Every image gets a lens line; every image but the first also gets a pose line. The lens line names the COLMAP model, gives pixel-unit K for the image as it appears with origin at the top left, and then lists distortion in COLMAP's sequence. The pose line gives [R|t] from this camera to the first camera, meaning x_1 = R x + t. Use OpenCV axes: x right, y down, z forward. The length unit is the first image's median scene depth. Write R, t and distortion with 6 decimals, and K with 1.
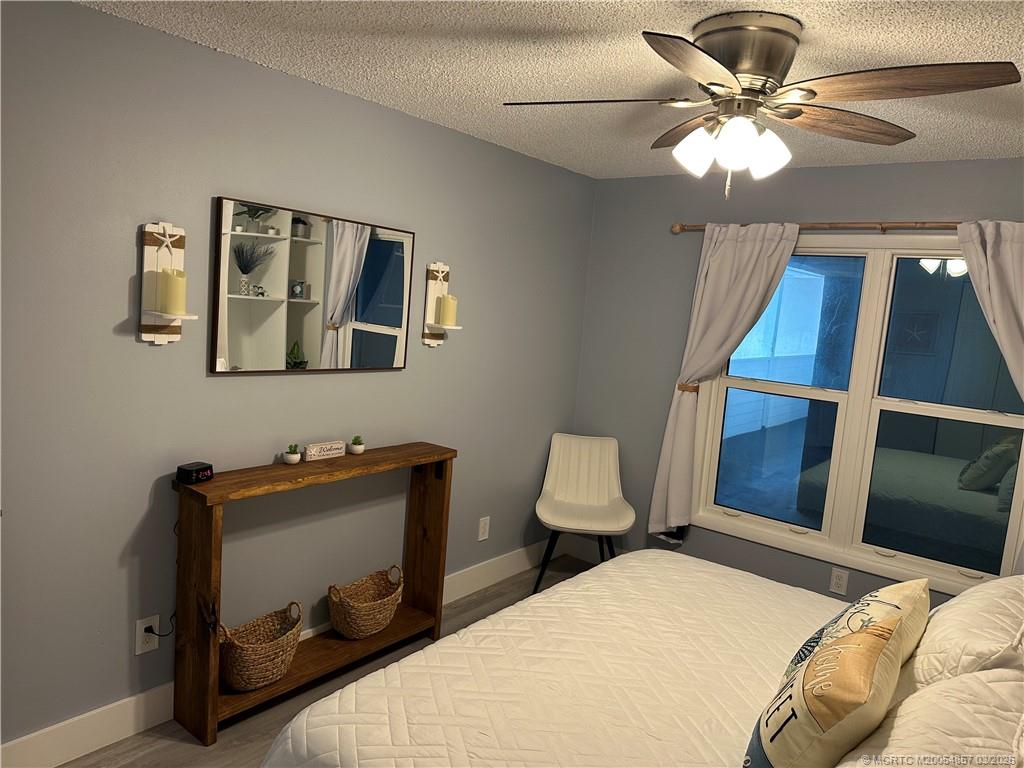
lens RADIAL K [[712.7, 0, 515.7], [0, 712.7, 384.6], [0, 0, 1]] dist [0.109533, -0.134999]
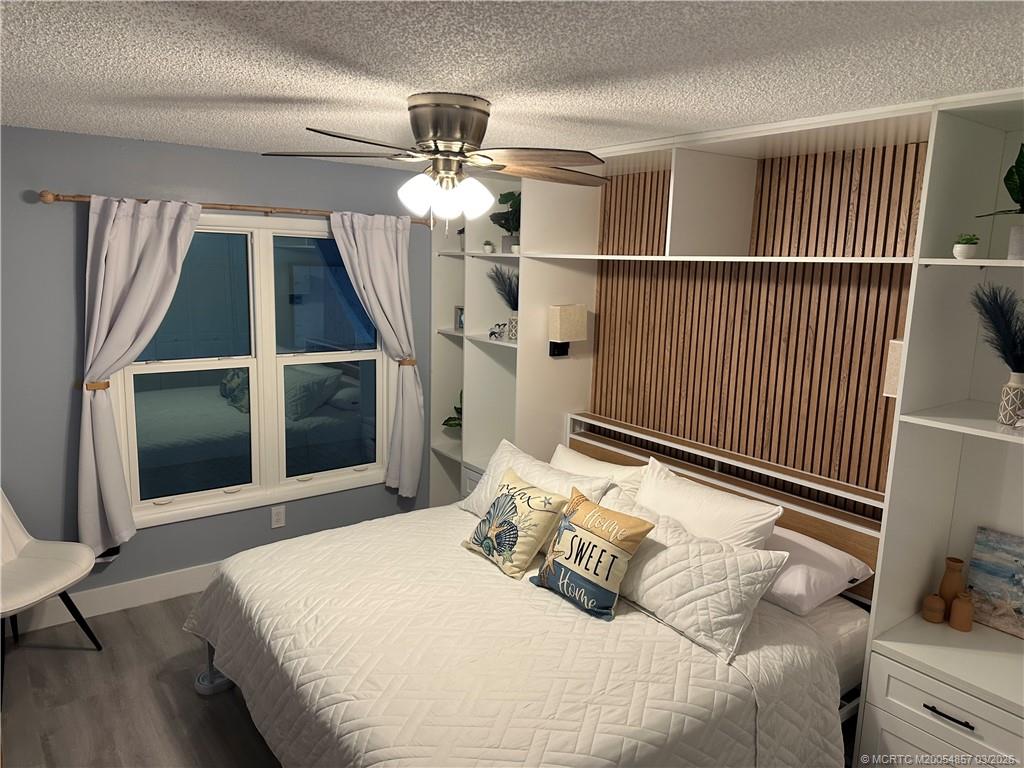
lens RADIAL K [[712.7, 0, 515.7], [0, 712.7, 384.6], [0, 0, 1]] dist [0.109533, -0.134999]
pose [[0.268319, -0.237416, 0.933616, -0.503494], [0.114813, 0.970128, 0.213704, -0.144166], [-0.956464, 0.049850, 0.287562, 0.304466]]
